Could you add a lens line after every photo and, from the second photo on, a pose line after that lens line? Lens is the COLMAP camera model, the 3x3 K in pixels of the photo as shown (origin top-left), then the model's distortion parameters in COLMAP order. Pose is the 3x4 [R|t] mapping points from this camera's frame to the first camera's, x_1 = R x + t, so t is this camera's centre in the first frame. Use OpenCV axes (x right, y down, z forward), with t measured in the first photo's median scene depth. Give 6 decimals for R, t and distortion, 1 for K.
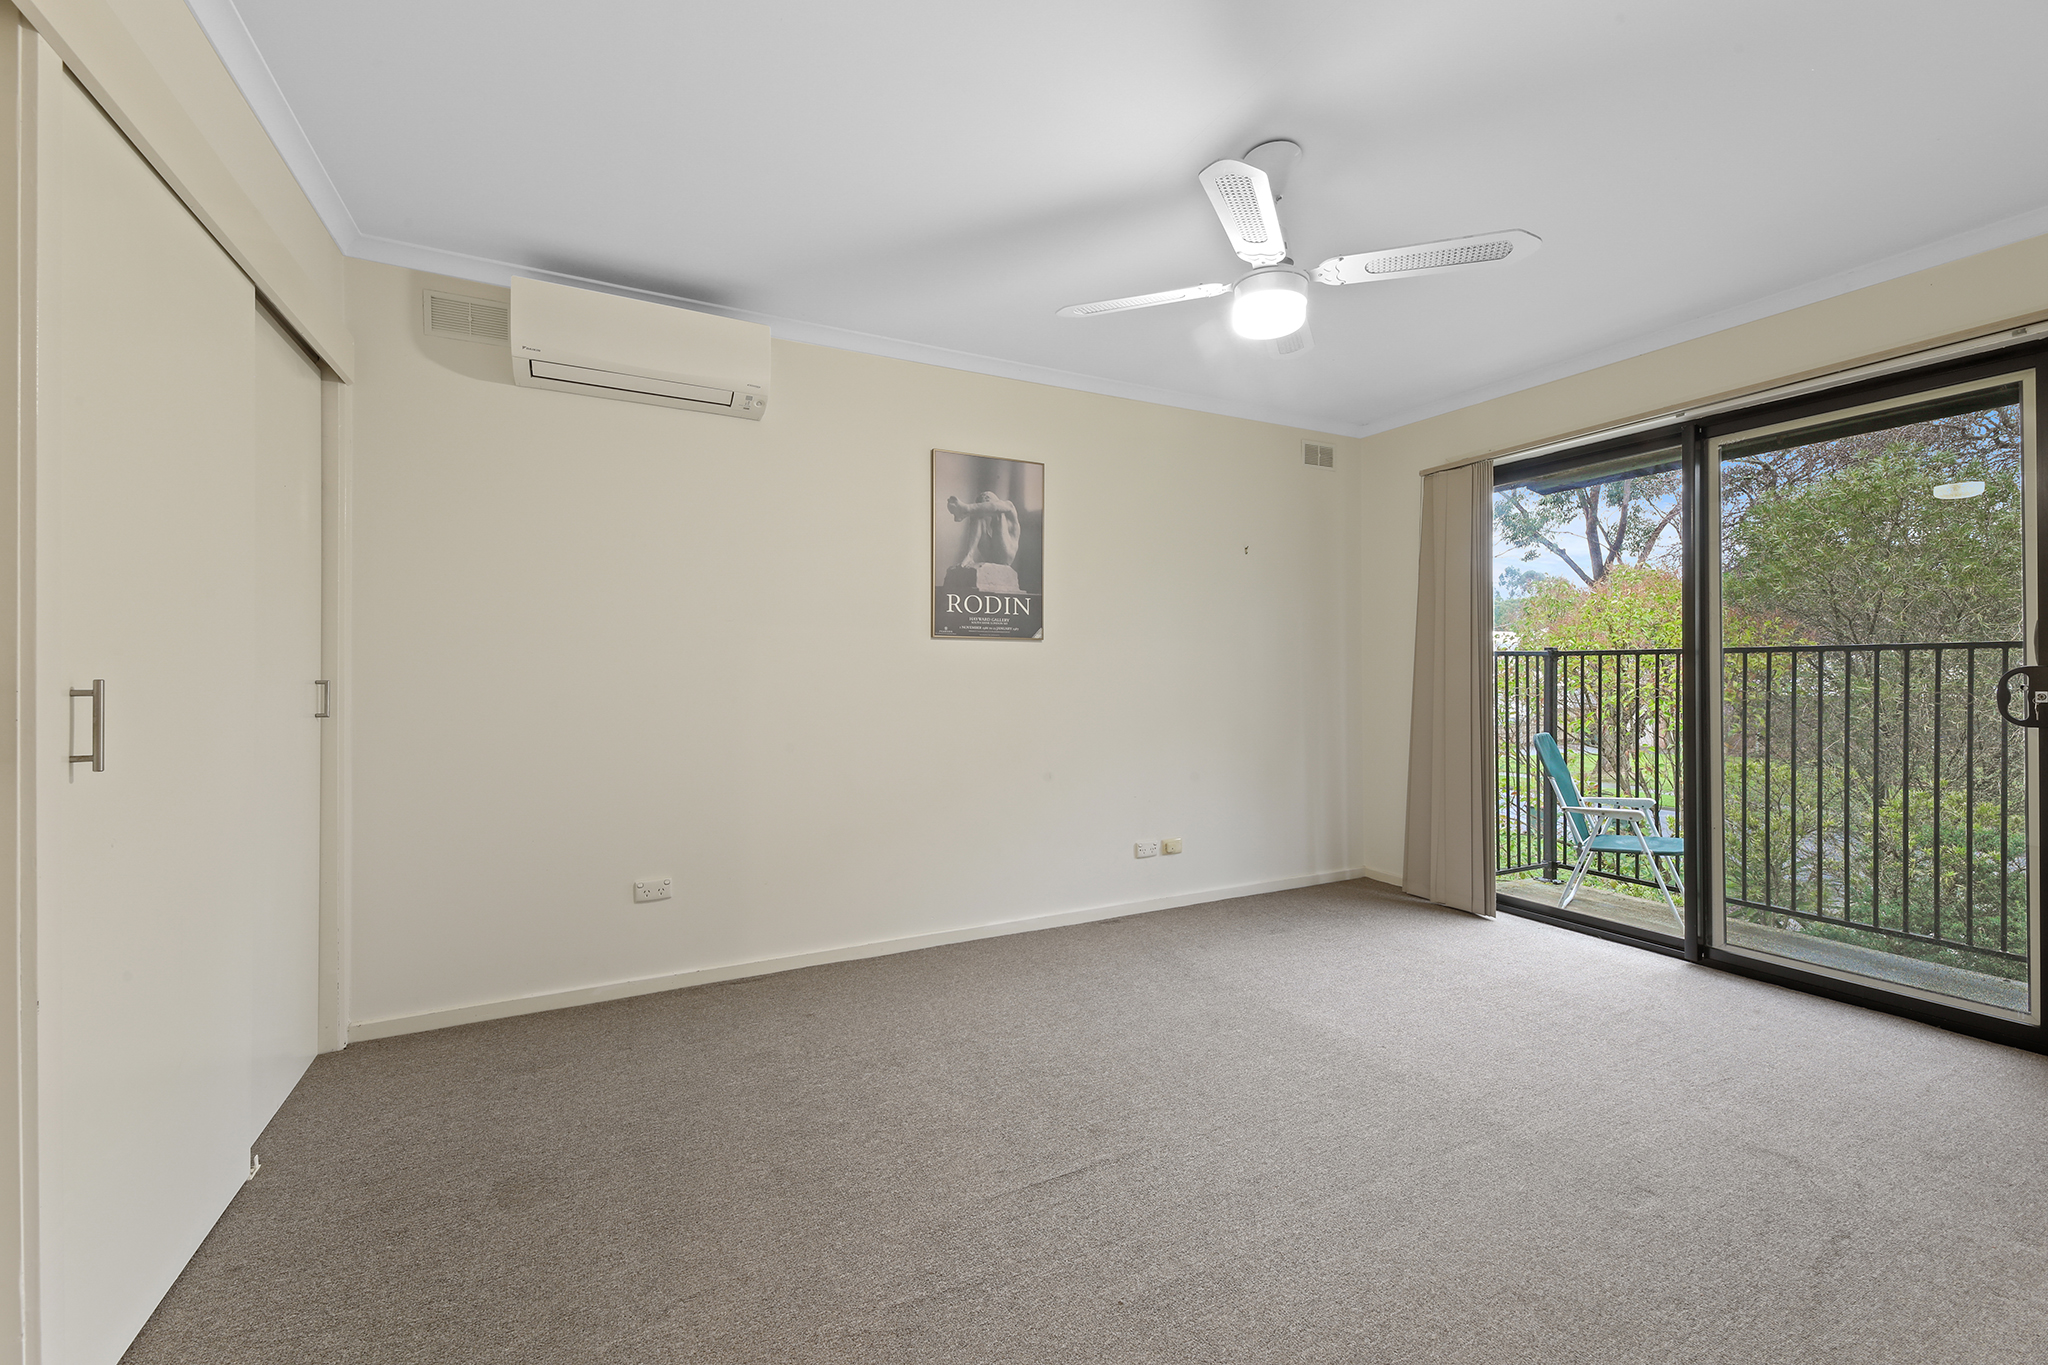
lens RADIAL K [[807.4, 0, 1024.0], [0, 807.4, 682.5], [0, 0, 1]] dist [0.001329, 0.000018]
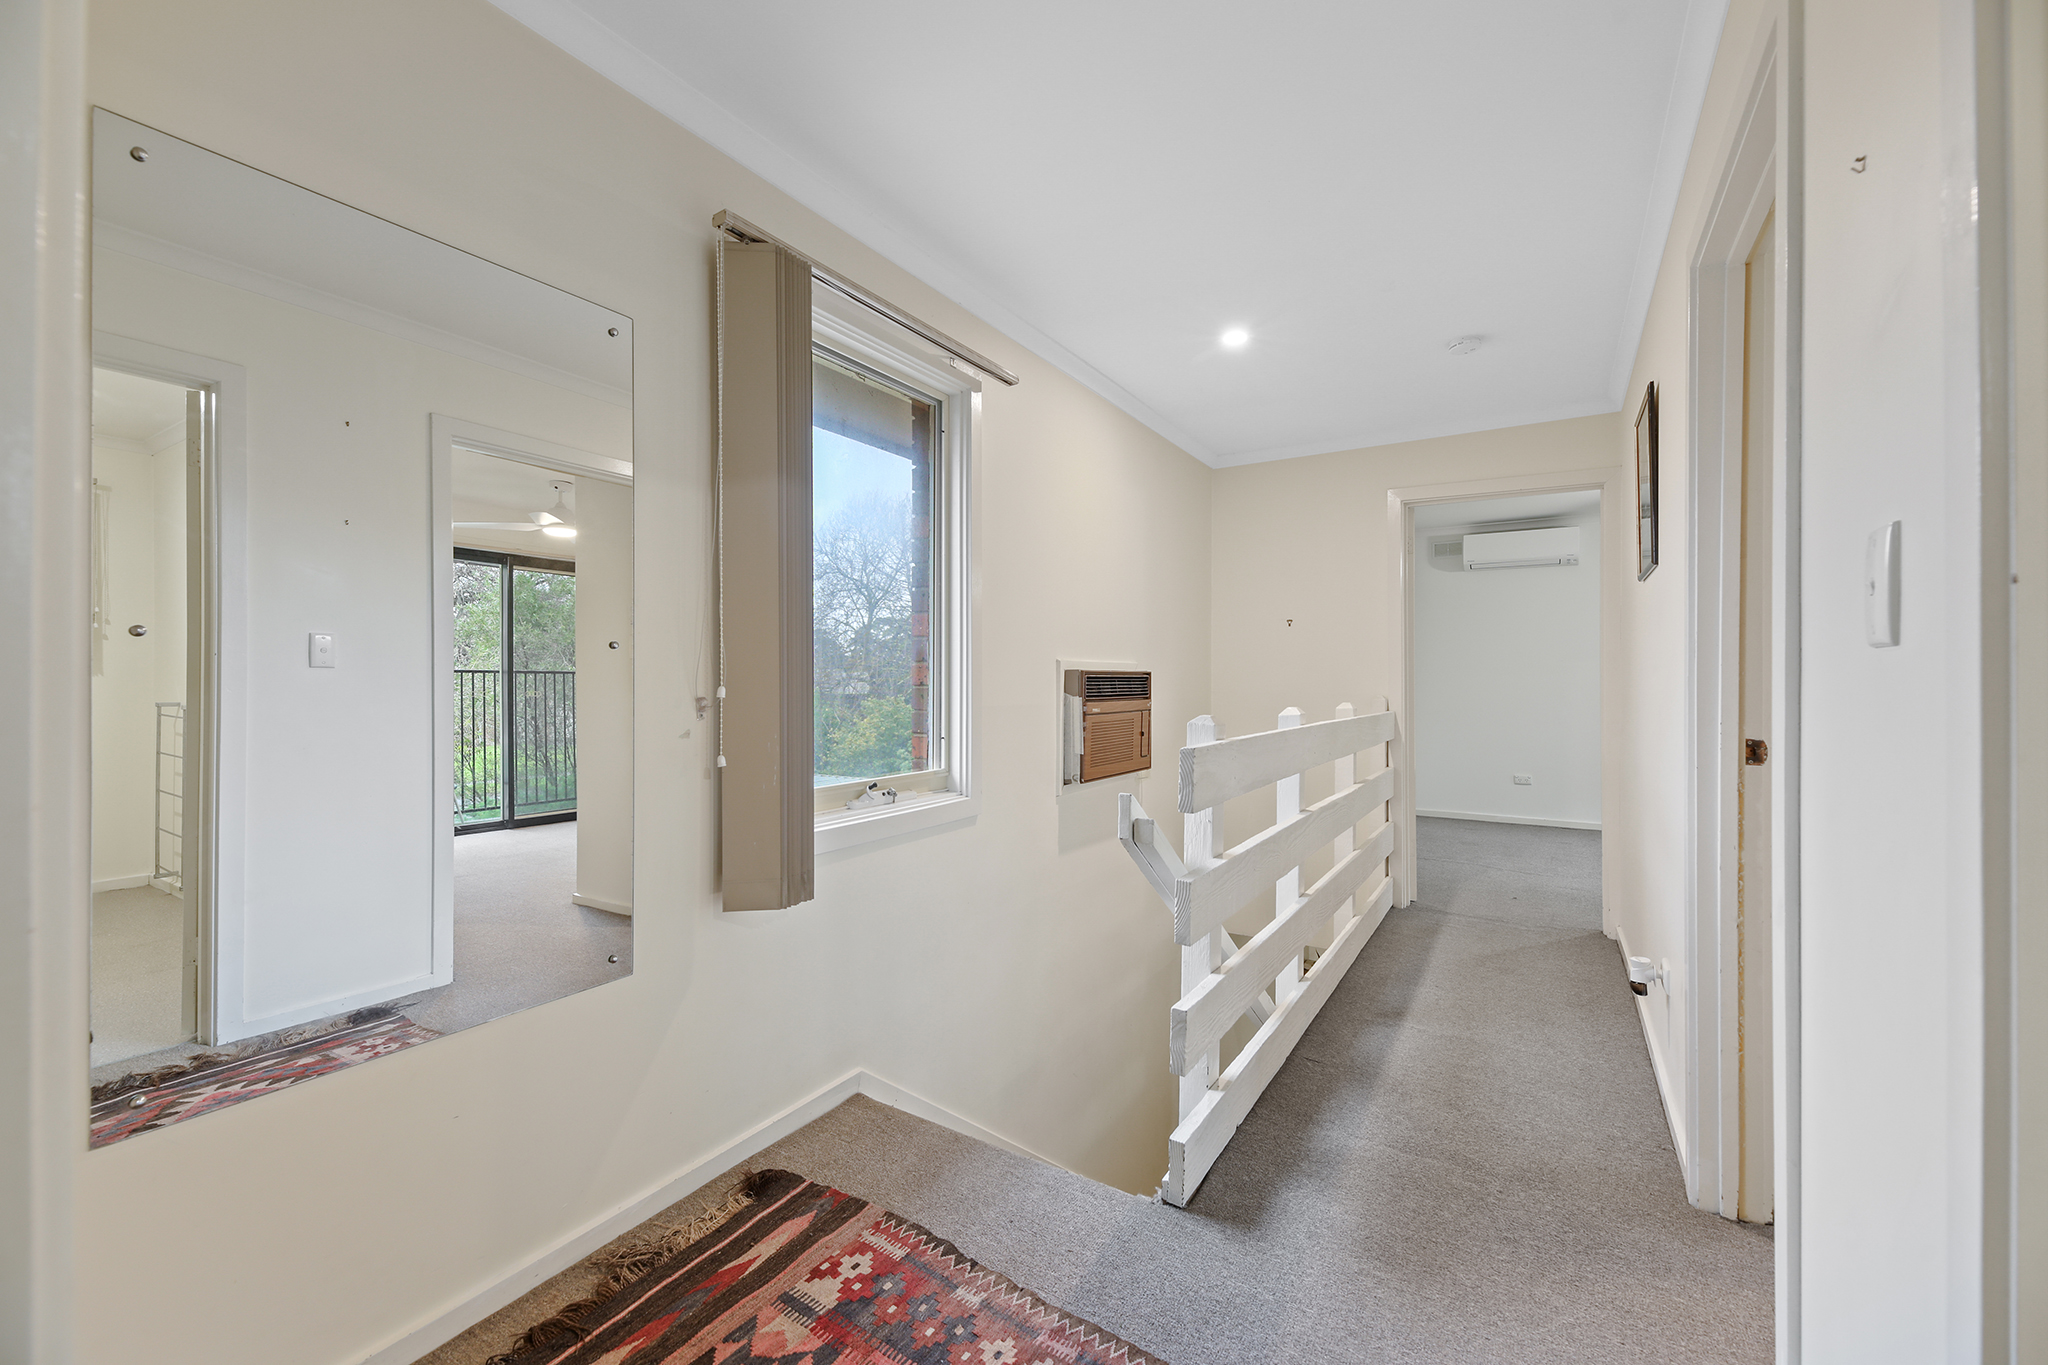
lens RADIAL K [[807.4, 0, 1024.0], [0, 807.4, 682.5], [0, 0, 1]] dist [0.001329, 0.000018]
pose [[0.489265, 0.000743, -0.872135, 0.937330], [-0.003113, 0.999995, -0.000894, -0.010069], [0.872129, 0.003152, 0.489265, -1.499017]]
